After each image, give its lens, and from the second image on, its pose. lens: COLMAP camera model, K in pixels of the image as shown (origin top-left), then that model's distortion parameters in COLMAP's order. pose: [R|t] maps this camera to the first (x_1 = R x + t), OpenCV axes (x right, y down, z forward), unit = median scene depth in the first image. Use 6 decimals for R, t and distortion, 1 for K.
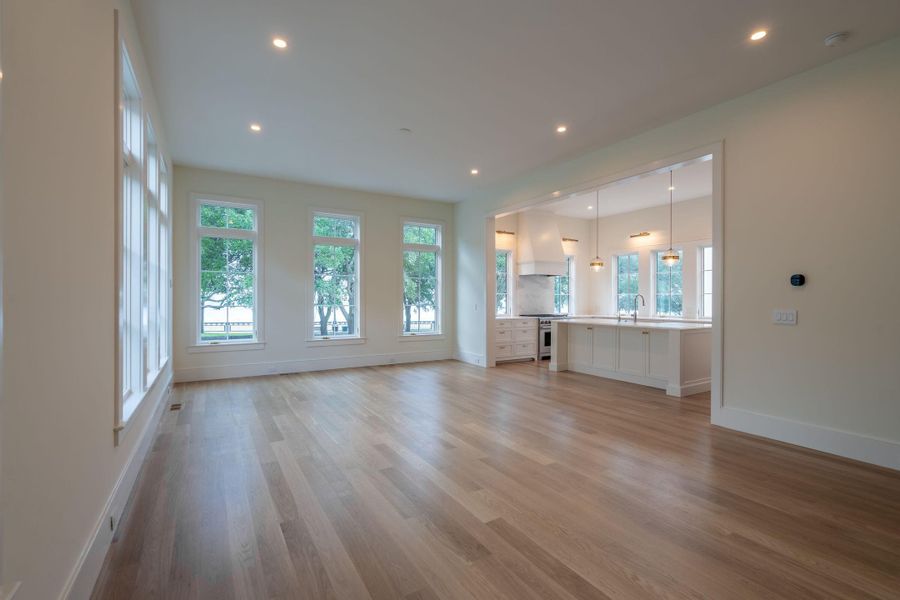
lens RADIAL K [[410.1, 0, 447.7], [0, 410.1, 300.1], [0, 0, 1]] dist [-0.001499, 0.000576]
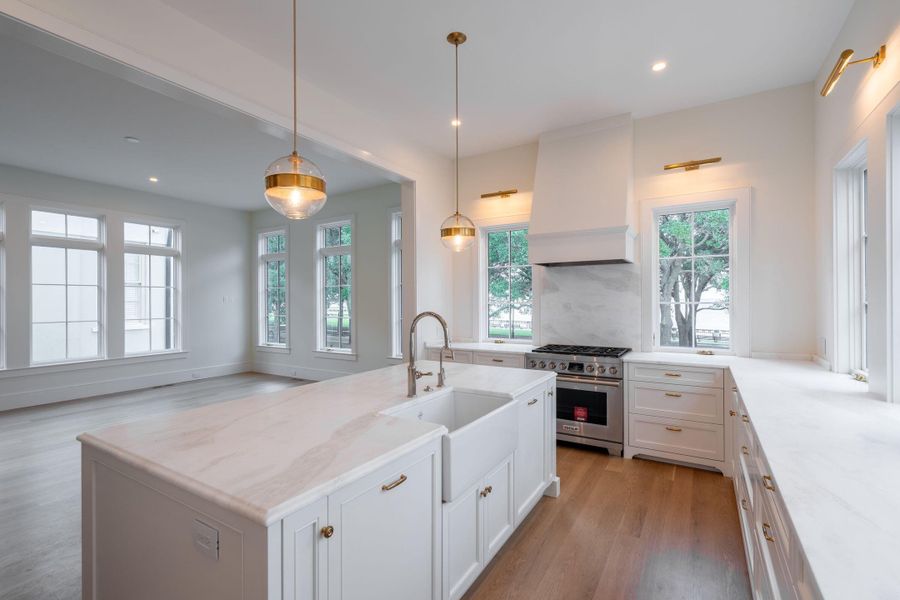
lens RADIAL K [[410.1, 0, 447.7], [0, 410.1, 300.1], [0, 0, 1]] dist [-0.001499, 0.000576]
pose [[0.465931, -0.006746, -0.884795, 0.603786], [0.003424, 0.999977, -0.005821, -0.016680], [0.884814, -0.000318, 0.465944, 0.688066]]
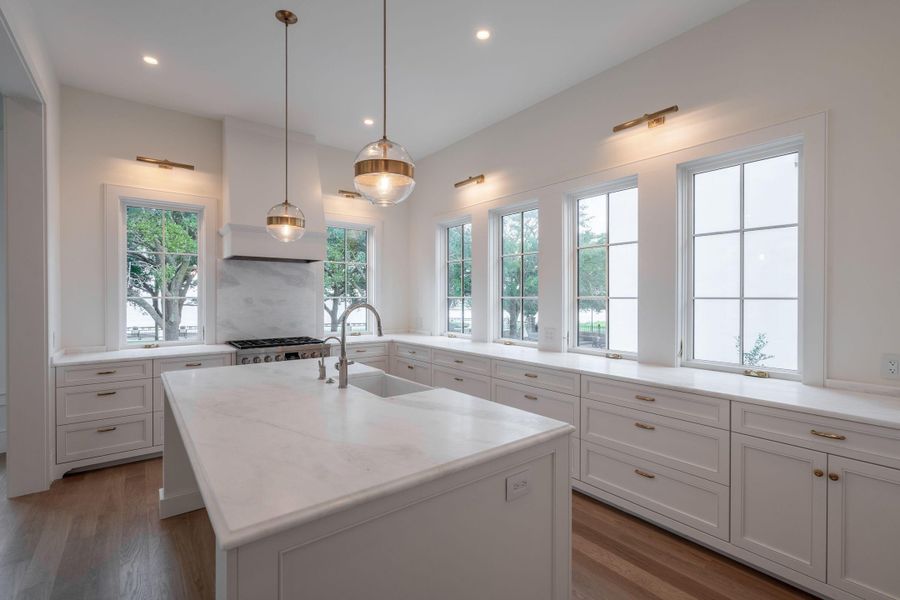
lens RADIAL K [[410.1, 0, 447.7], [0, 410.1, 300.1], [0, 0, 1]] dist [-0.001499, 0.000576]
pose [[0.992106, -0.005632, 0.125274, 0.395086], [0.004905, 0.999969, 0.006106, -0.014387], [-0.125304, -0.005444, 0.992103, 0.518679]]
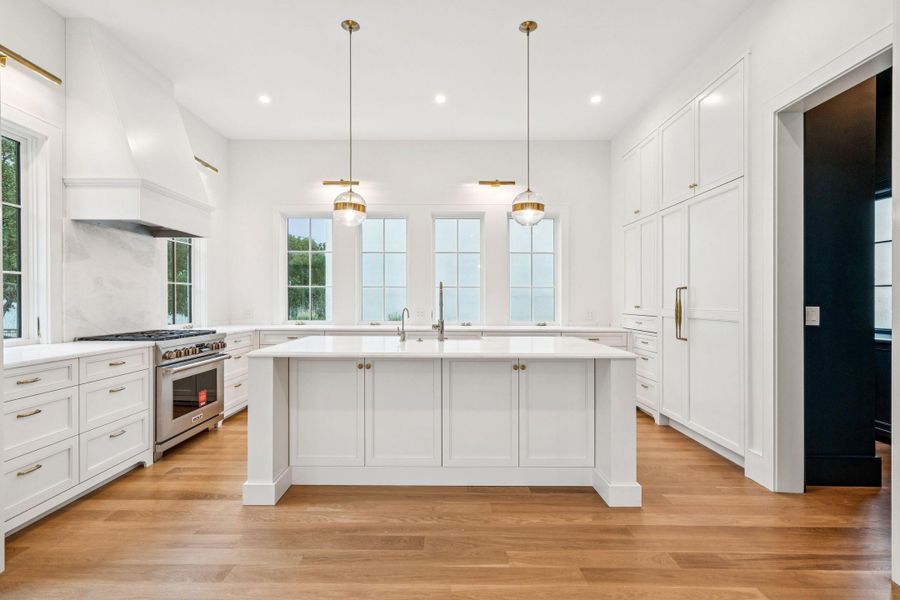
lens RADIAL K [[424.3, 0, 450.0], [0, 424.3, 300.0], [0, 0, 1]] dist [-0.001505, 0.000021]
pose [[0.507149, -0.003176, 0.861853, 0.034328], [0.004411, 0.999990, 0.001090, 0.006566], [-0.861847, 0.003249, 0.507158, 0.591394]]
